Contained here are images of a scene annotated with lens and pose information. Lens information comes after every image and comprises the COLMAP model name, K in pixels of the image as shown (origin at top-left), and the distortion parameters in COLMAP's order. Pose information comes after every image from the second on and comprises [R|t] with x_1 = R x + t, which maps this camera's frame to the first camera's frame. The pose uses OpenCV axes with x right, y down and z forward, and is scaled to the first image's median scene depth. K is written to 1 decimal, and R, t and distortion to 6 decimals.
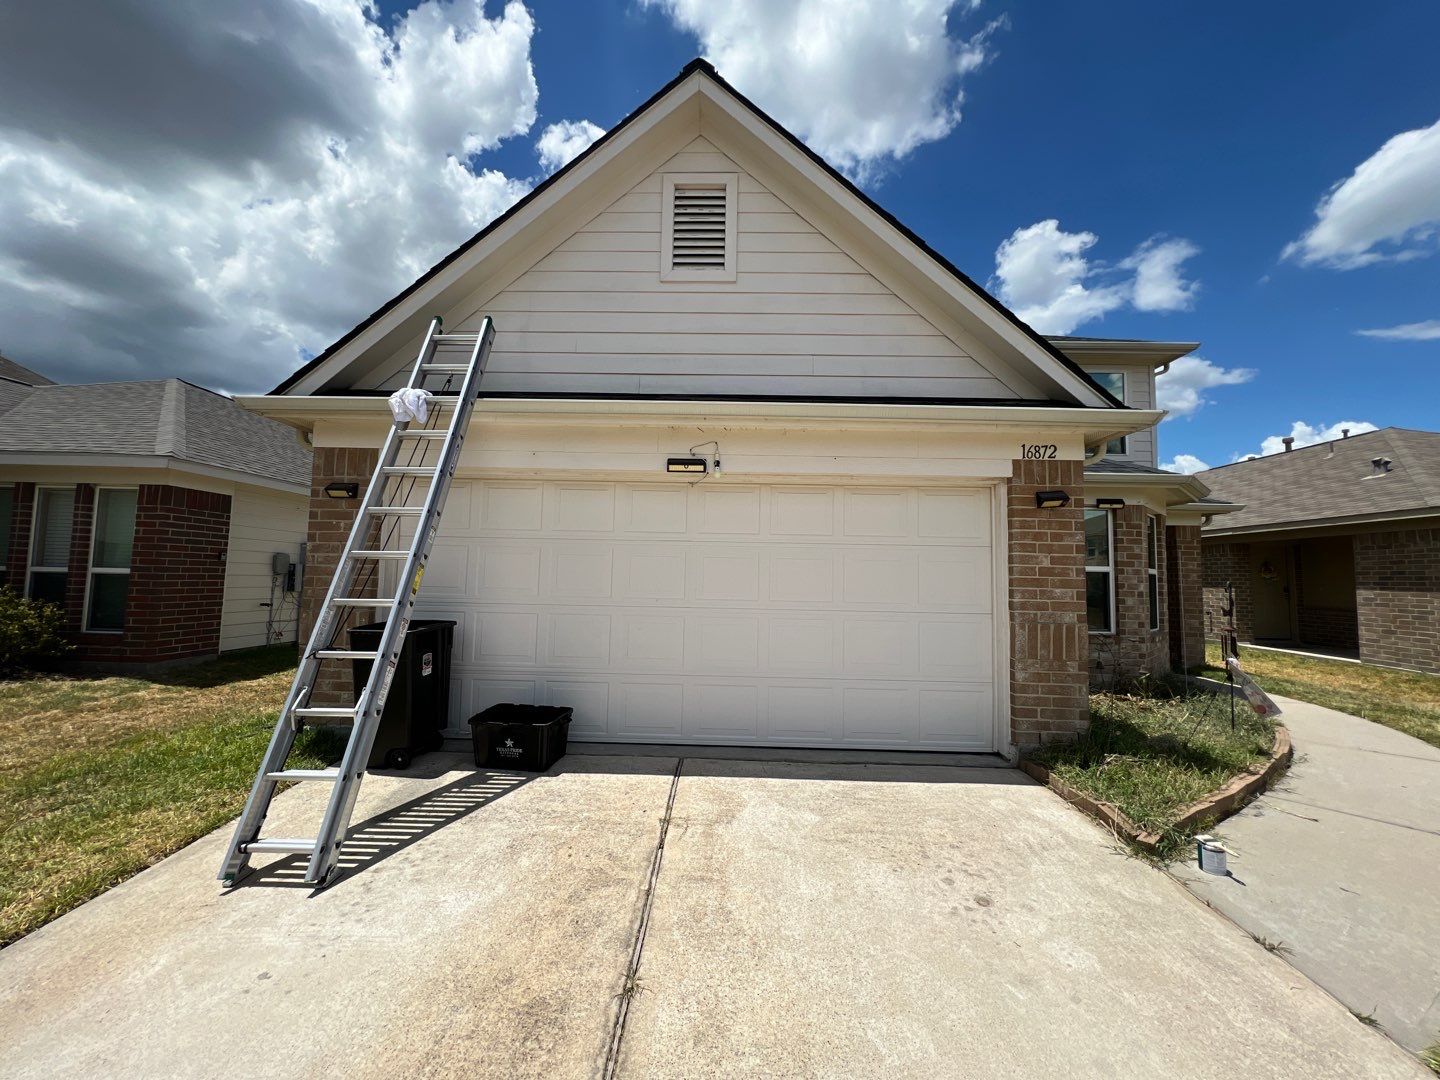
lens RADIAL K [[576.4, 0, 713.3], [0, 576.4, 531.0], [0, 0, 1]] dist [-0.001081, 0.000388]
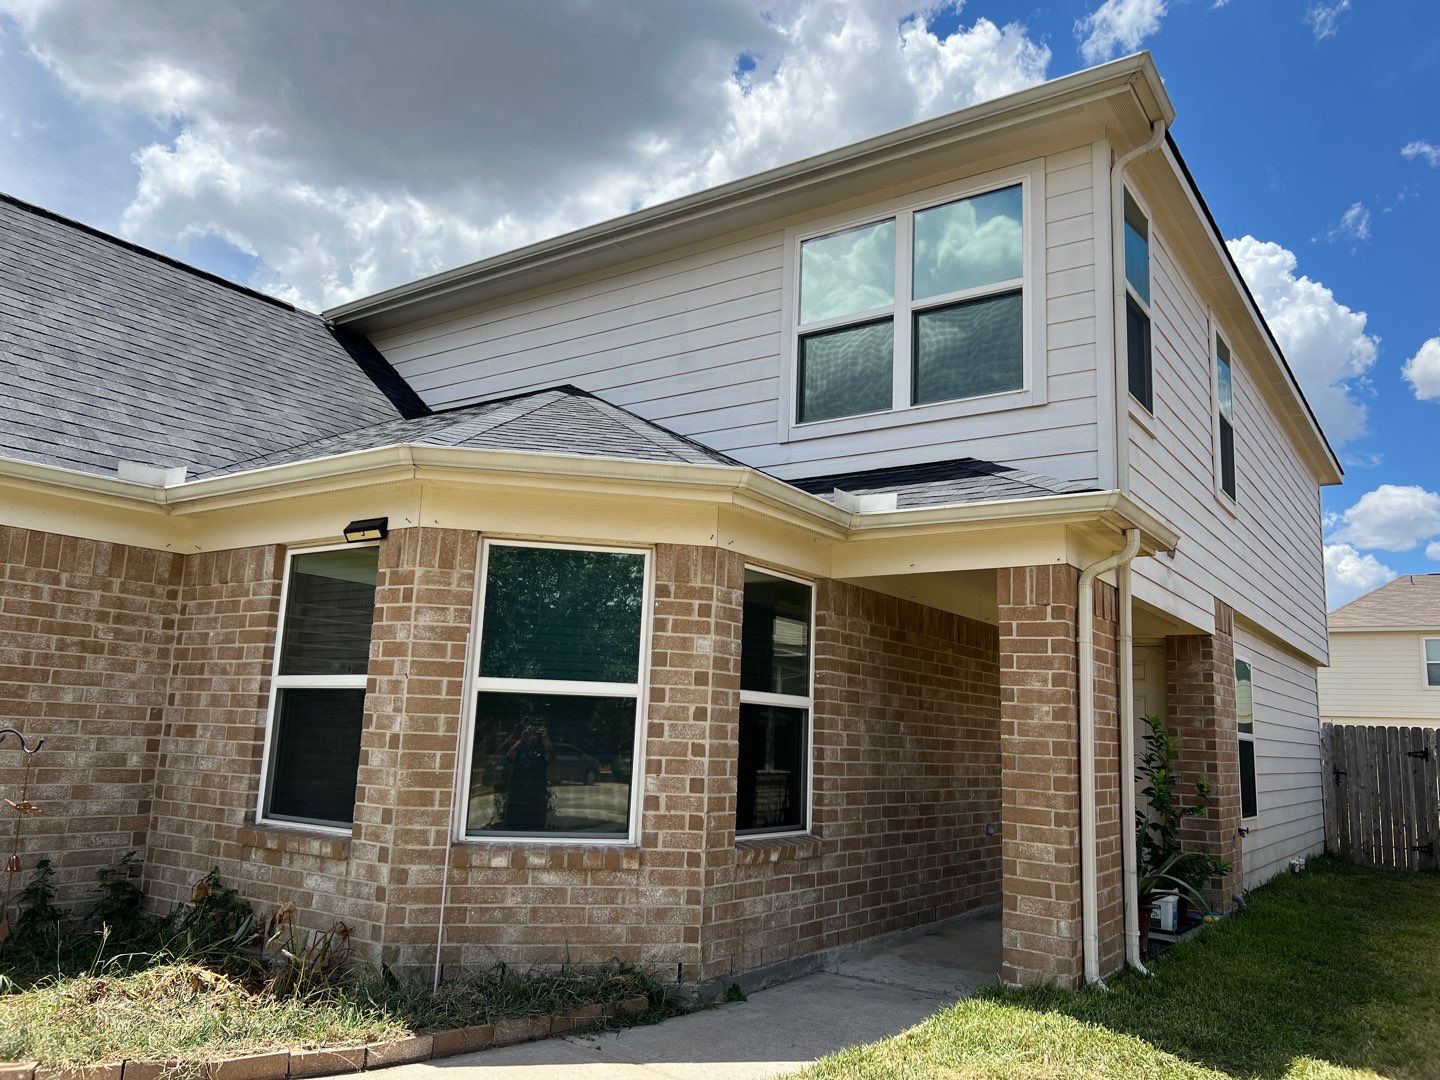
lens RADIAL K [[1082.8, 0, 726.8], [0, 1082.8, 536.9], [0, 0, 1]] dist [0.071334, -0.106460]
pose [[0.839010, -0.088639, -0.536848, 1.934936], [0.024736, 0.991835, -0.125104, 0.096487], [0.543554, 0.091684, 0.834352, 0.647572]]
